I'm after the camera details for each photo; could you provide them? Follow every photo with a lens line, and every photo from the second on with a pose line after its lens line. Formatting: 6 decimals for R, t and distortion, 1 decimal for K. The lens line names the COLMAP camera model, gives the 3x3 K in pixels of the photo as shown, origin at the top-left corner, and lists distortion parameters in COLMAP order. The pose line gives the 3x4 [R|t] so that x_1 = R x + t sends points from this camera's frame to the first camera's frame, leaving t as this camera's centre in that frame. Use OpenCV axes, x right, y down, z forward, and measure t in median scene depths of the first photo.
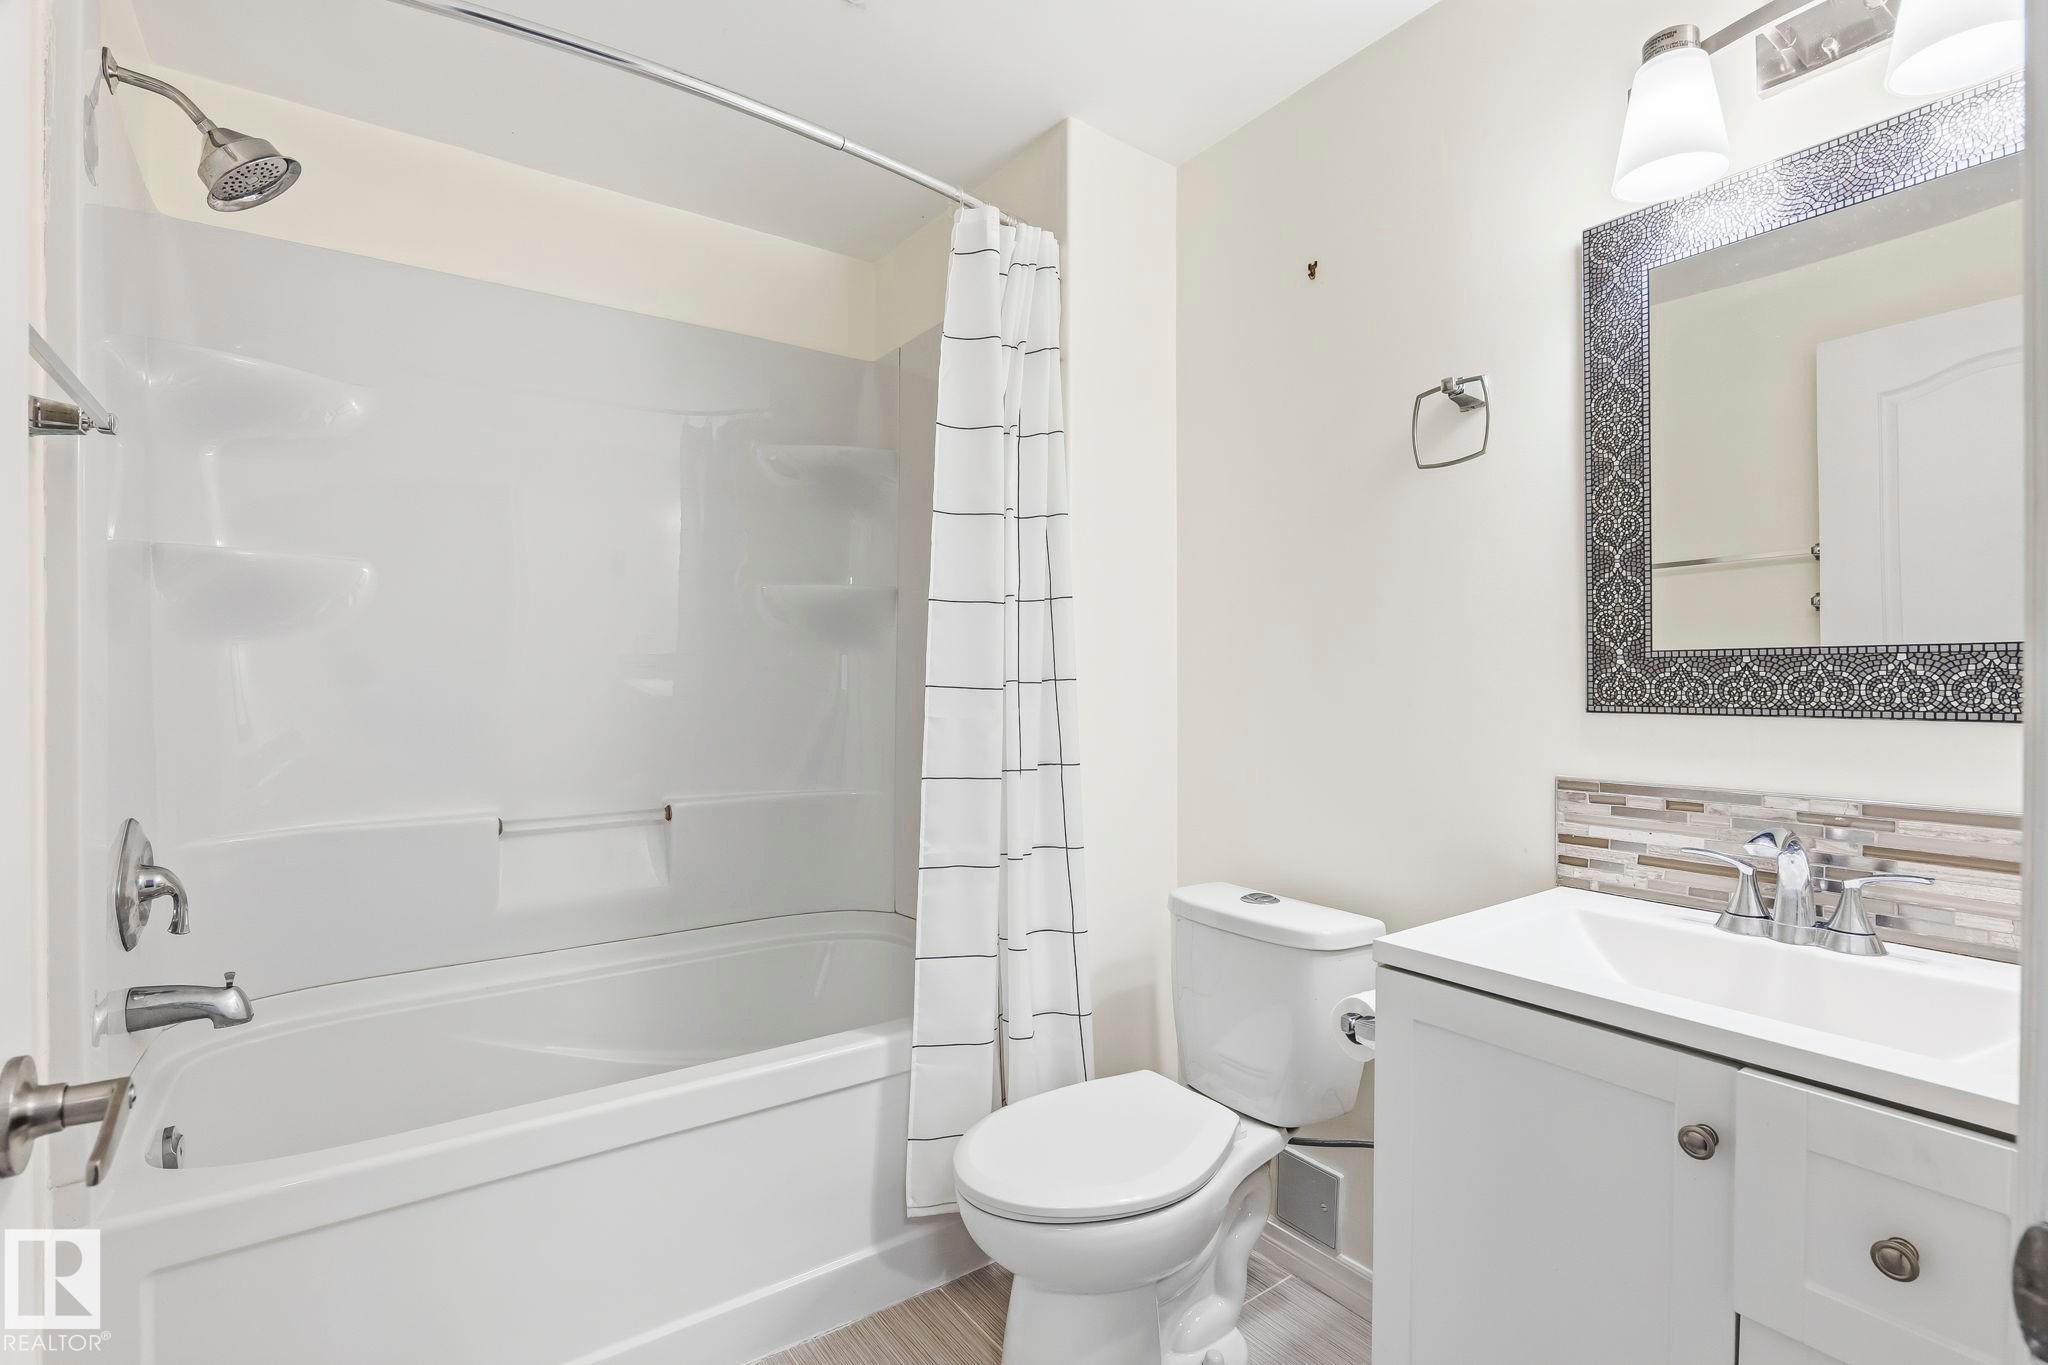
lens RADIAL K [[952.5, 0, 1020.4], [0, 952.5, 683.3], [0, 0, 1]] dist [-0.016693, 0.003878]
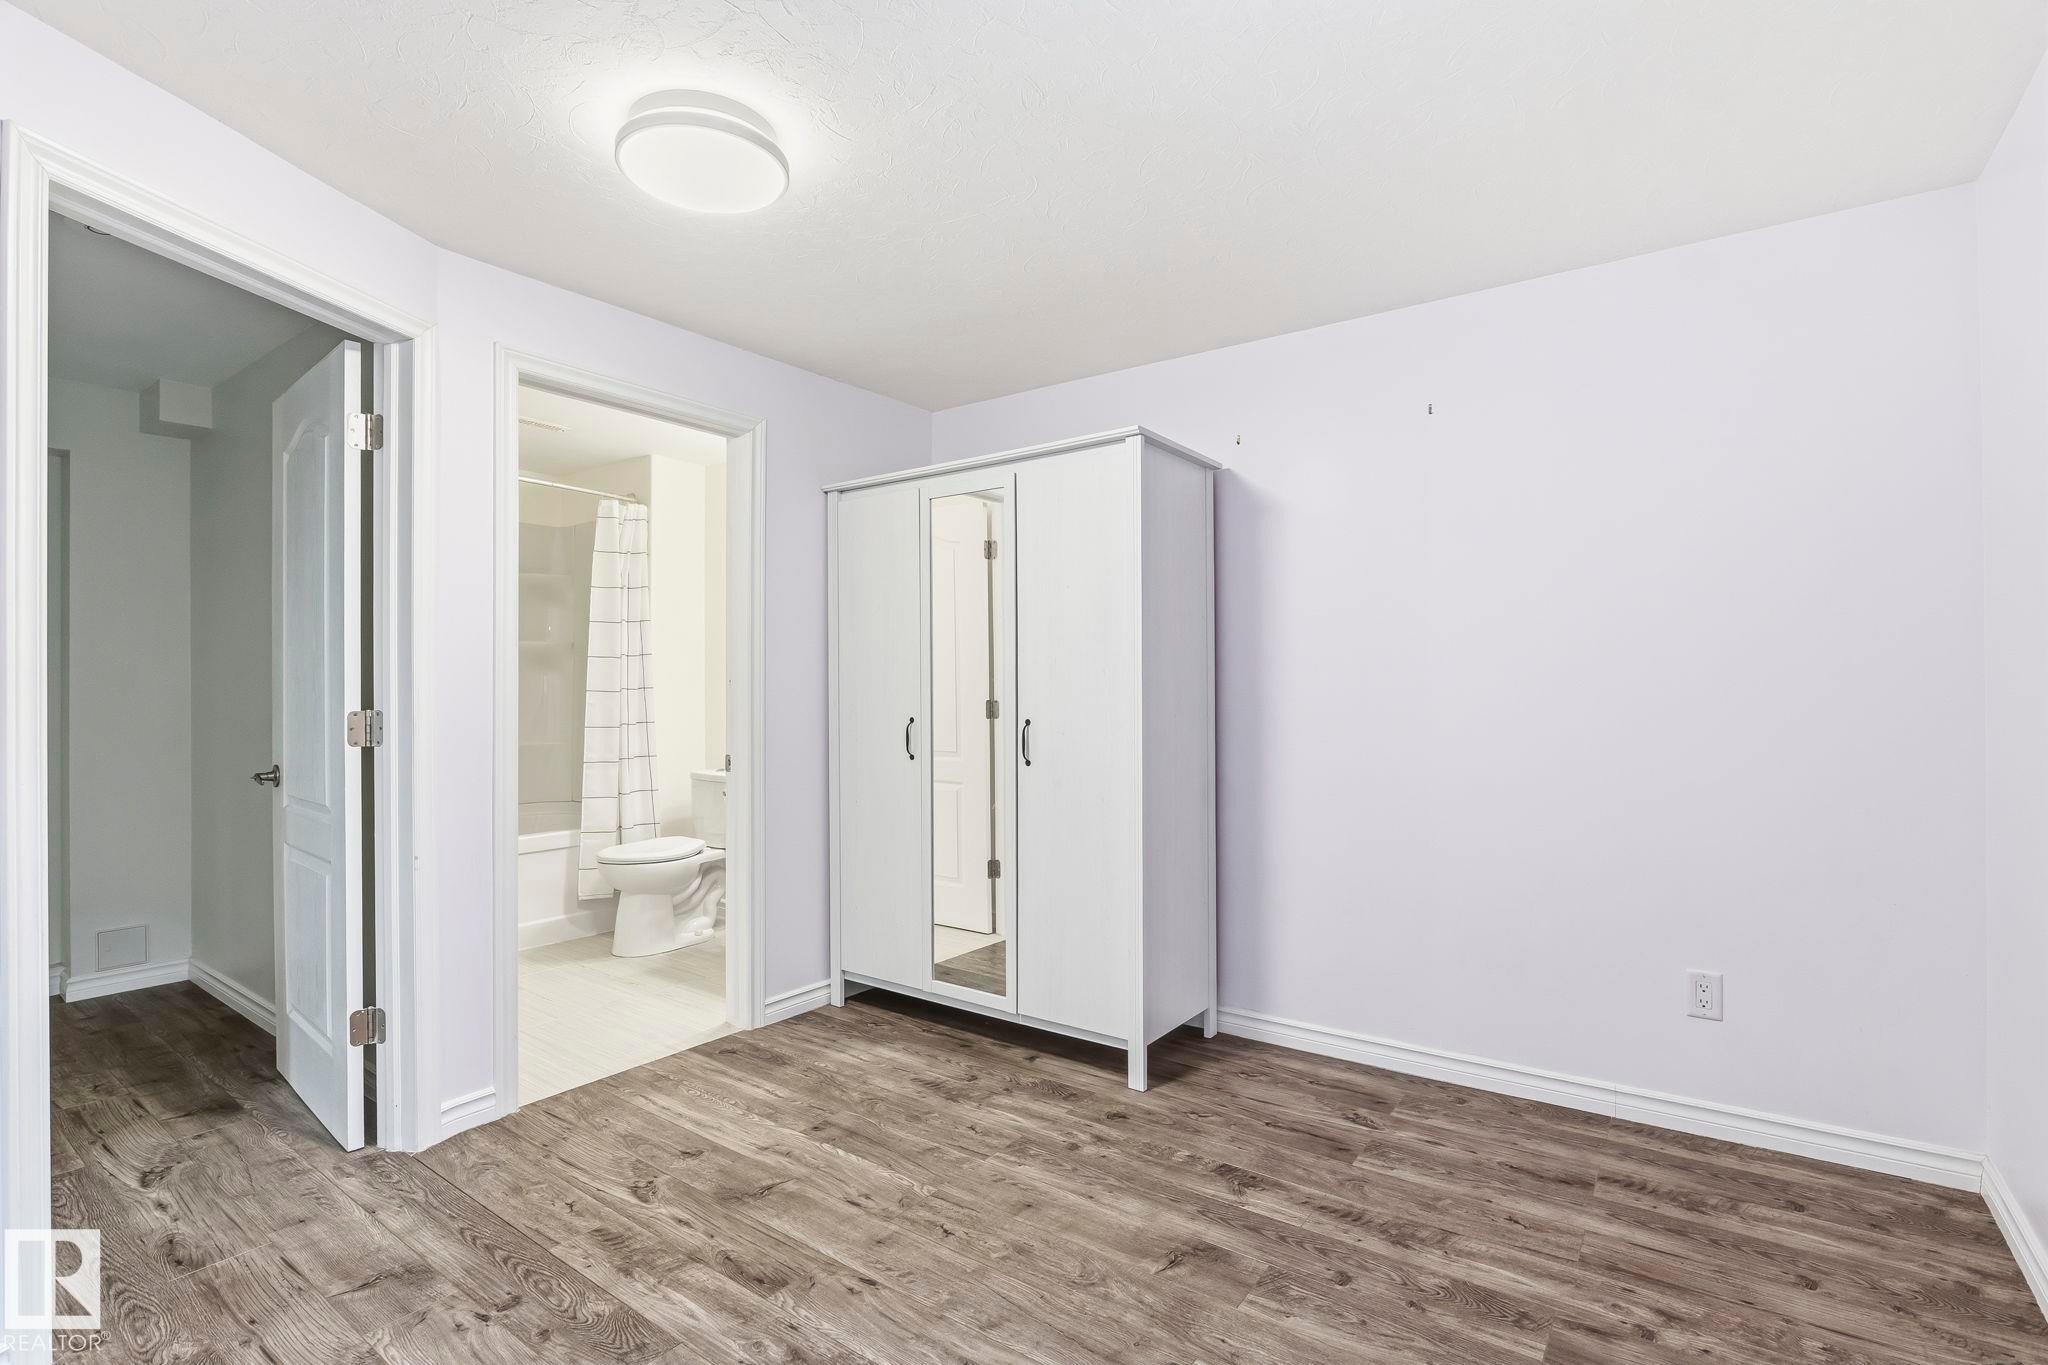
lens RADIAL K [[952.5, 0, 1033.1], [0, 952.5, 677.6], [0, 0, 1]] dist [-0.016693, 0.003878]
pose [[0.945808, -0.000562, 0.324725, 0.198037], [0.003433, 0.999960, -0.008271, -0.006687], [-0.324708, 0.008937, 0.945772, -1.715991]]
